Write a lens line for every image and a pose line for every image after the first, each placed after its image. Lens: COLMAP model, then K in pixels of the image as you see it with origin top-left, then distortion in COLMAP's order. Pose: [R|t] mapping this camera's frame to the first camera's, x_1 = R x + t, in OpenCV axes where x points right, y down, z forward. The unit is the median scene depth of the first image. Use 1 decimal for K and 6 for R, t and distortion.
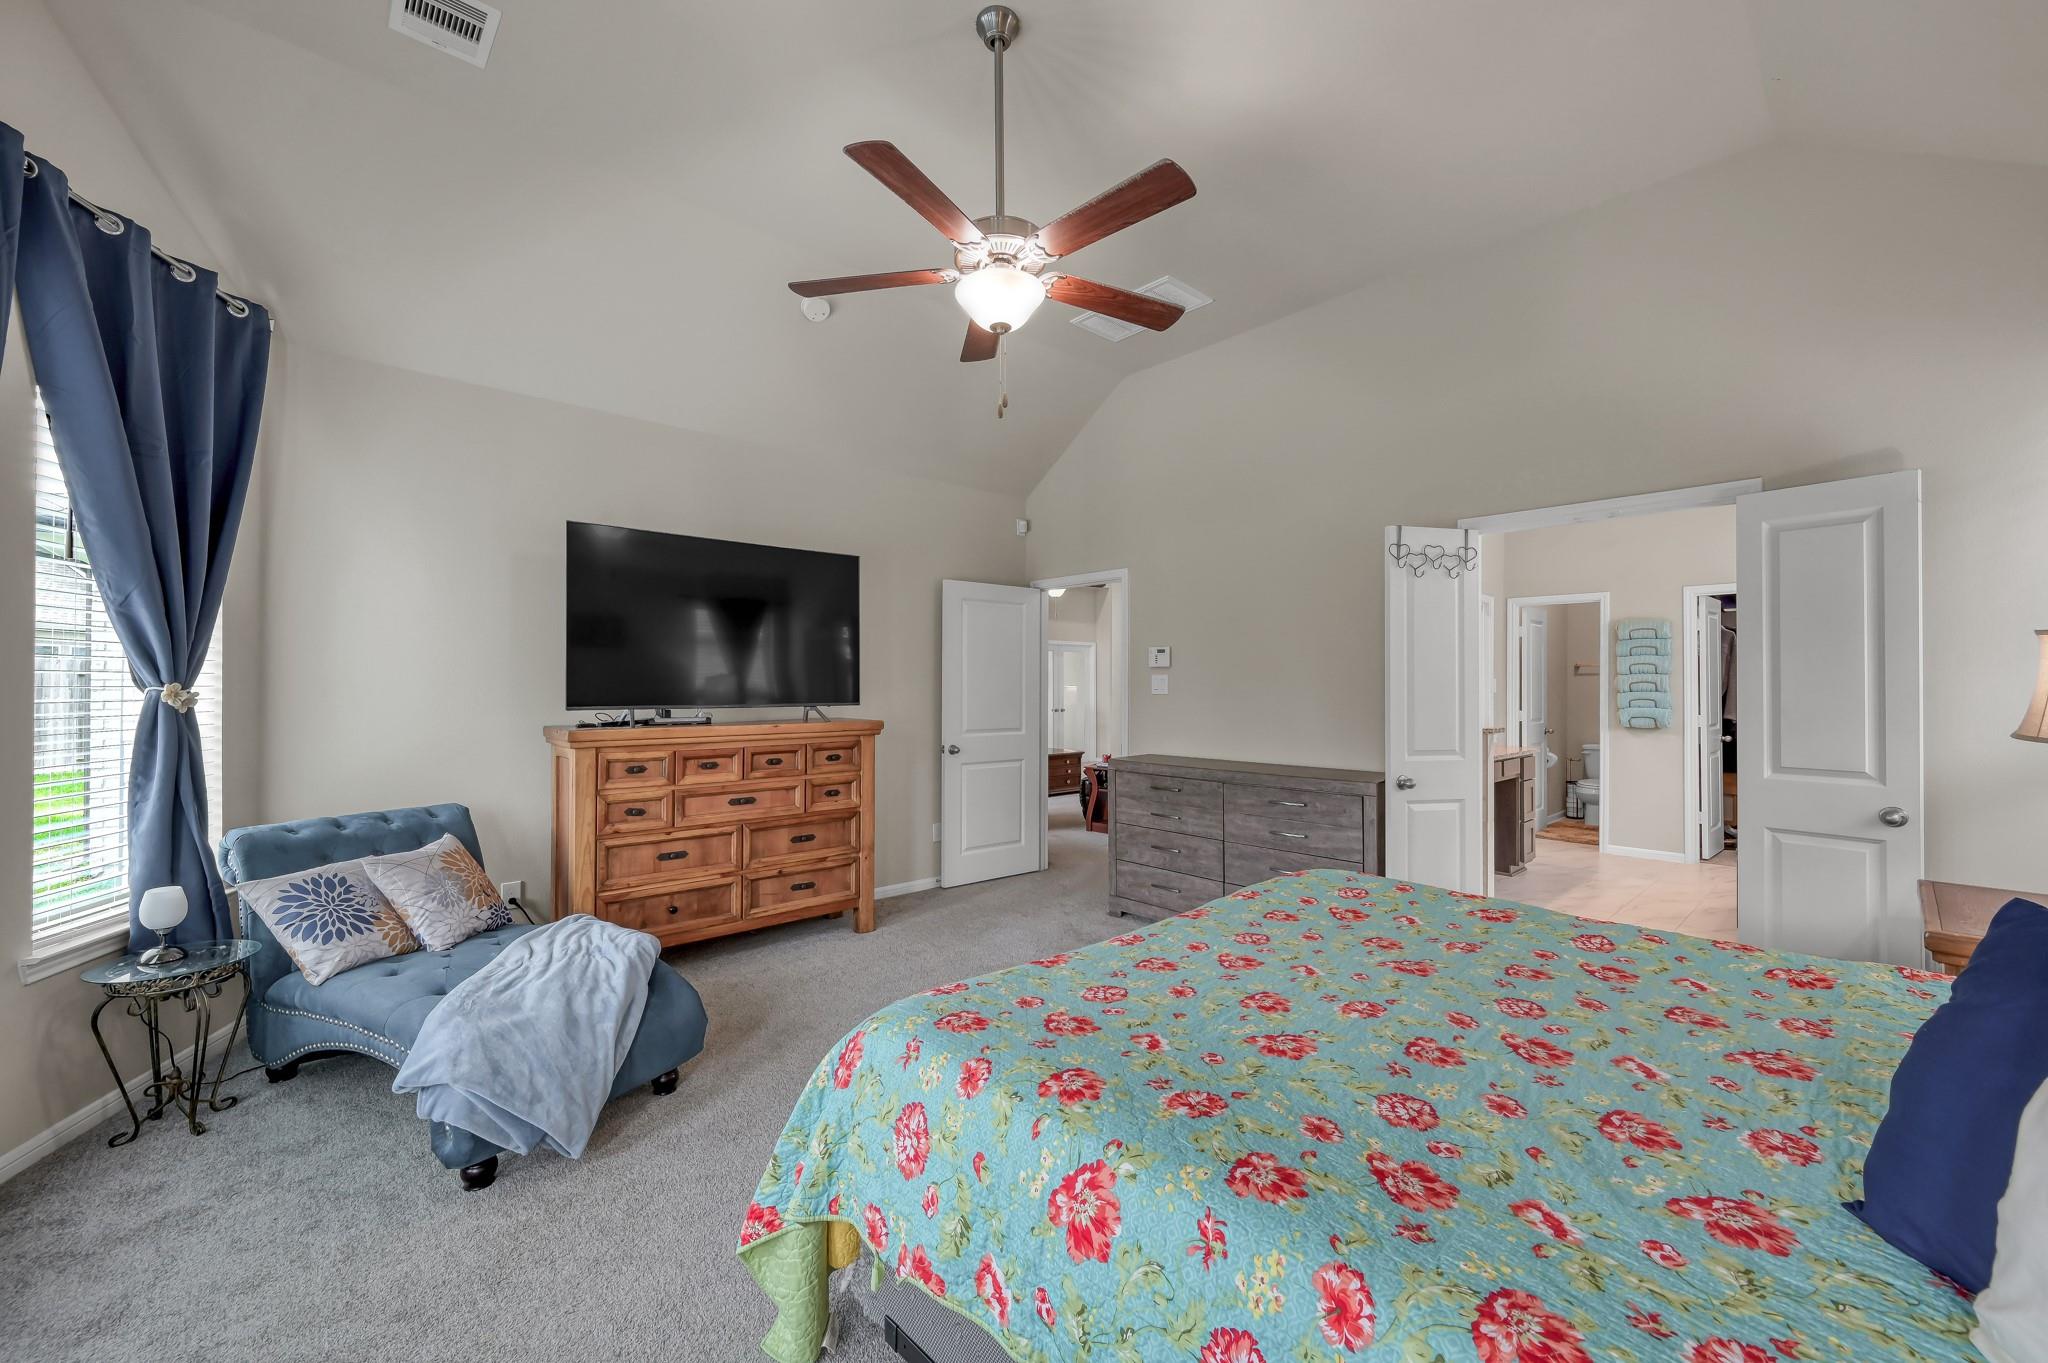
lens RADIAL K [[805.8, 0, 1019.4], [0, 805.8, 677.1], [0, 0, 1]] dist [-0.001557, -0.000103]
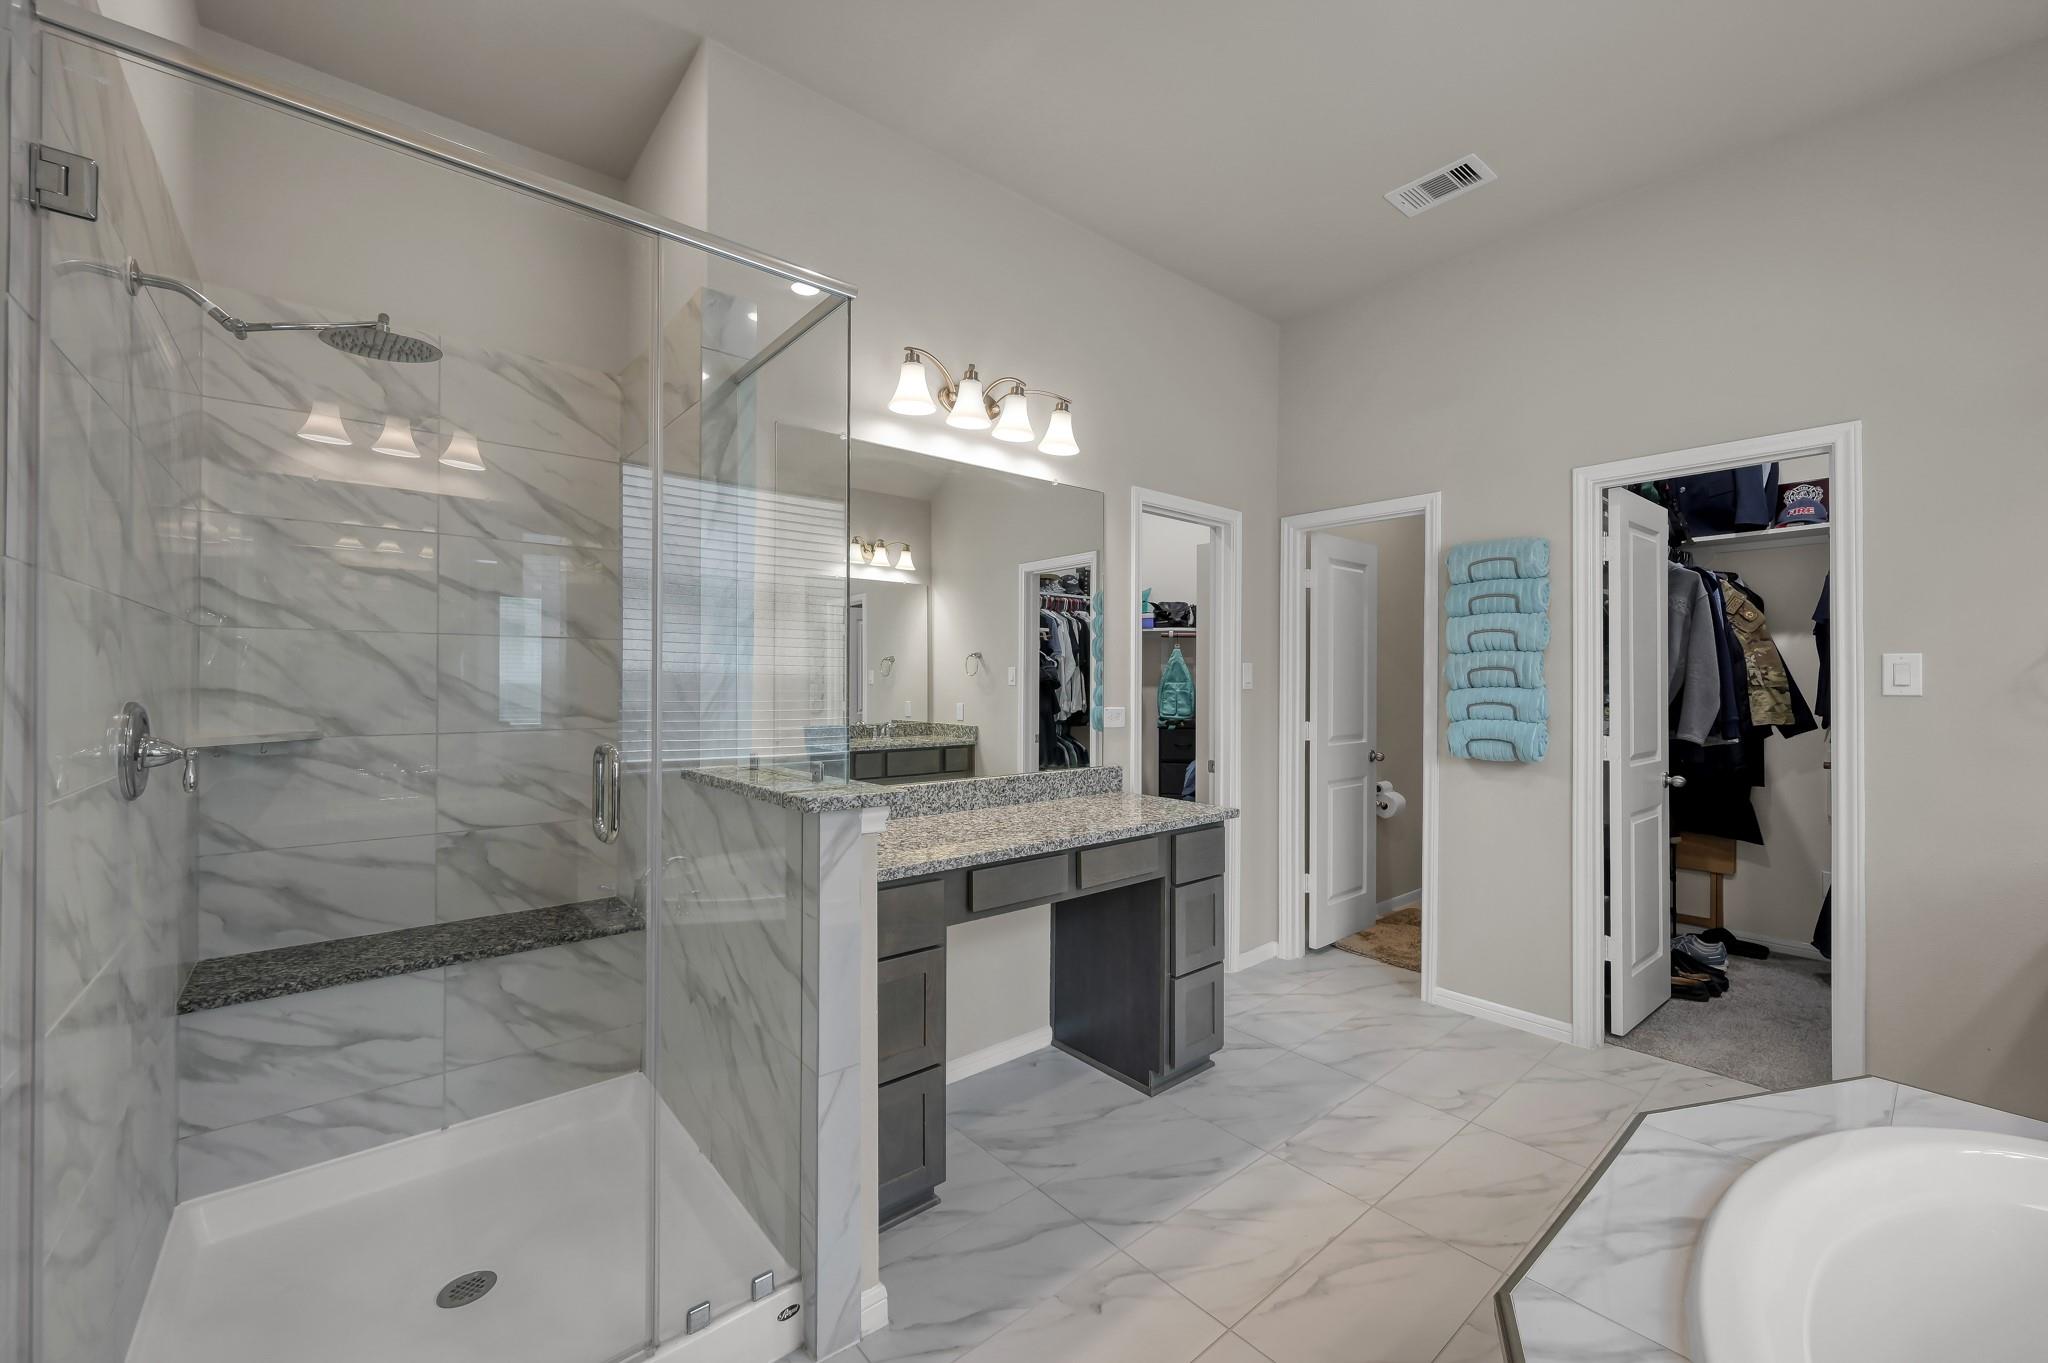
lens RADIAL K [[805.8, 0, 1019.4], [0, 805.8, 677.1], [0, 0, 1]] dist [-0.001557, -0.000103]
pose [[0.999021, -0.001600, -0.044200, 0.501580], [0.001899, 0.999976, 0.006723, 0.007894], [0.044188, -0.006801, 0.999000, 0.490393]]
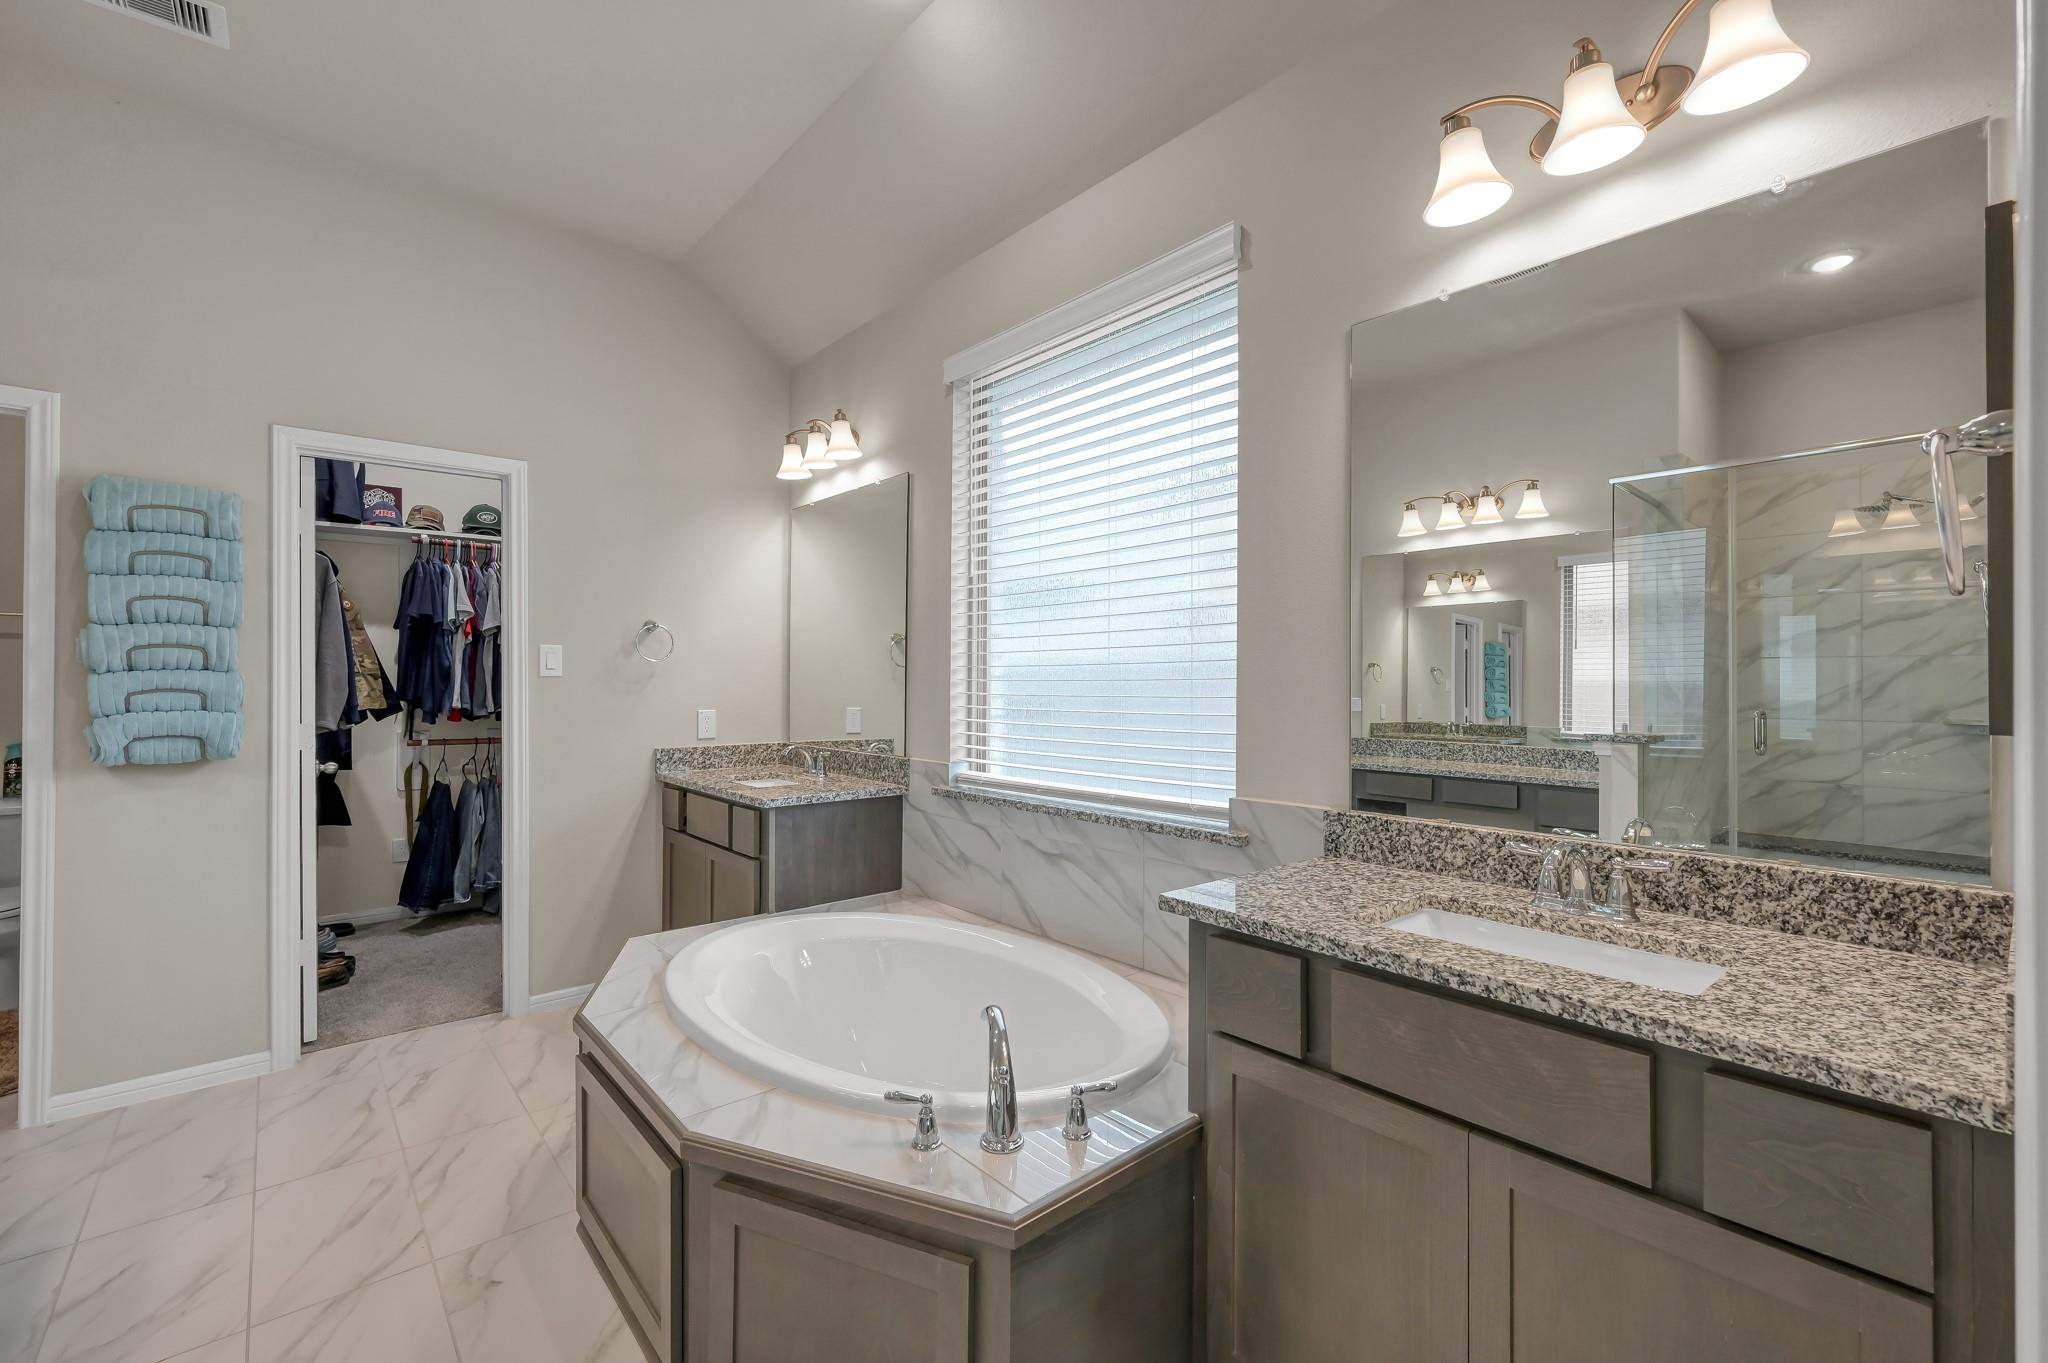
lens RADIAL K [[881.9, 0, 1018.6], [0, 881.9, 678.1], [0, 0, 1]] dist [0.003675, 0.000177]
pose [[0.032990, -0.001073, 0.999455, 0.359684], [-0.010279, 0.999946, 0.001413, 0.016955], [-0.999403, -0.010321, 0.032977, 0.571232]]
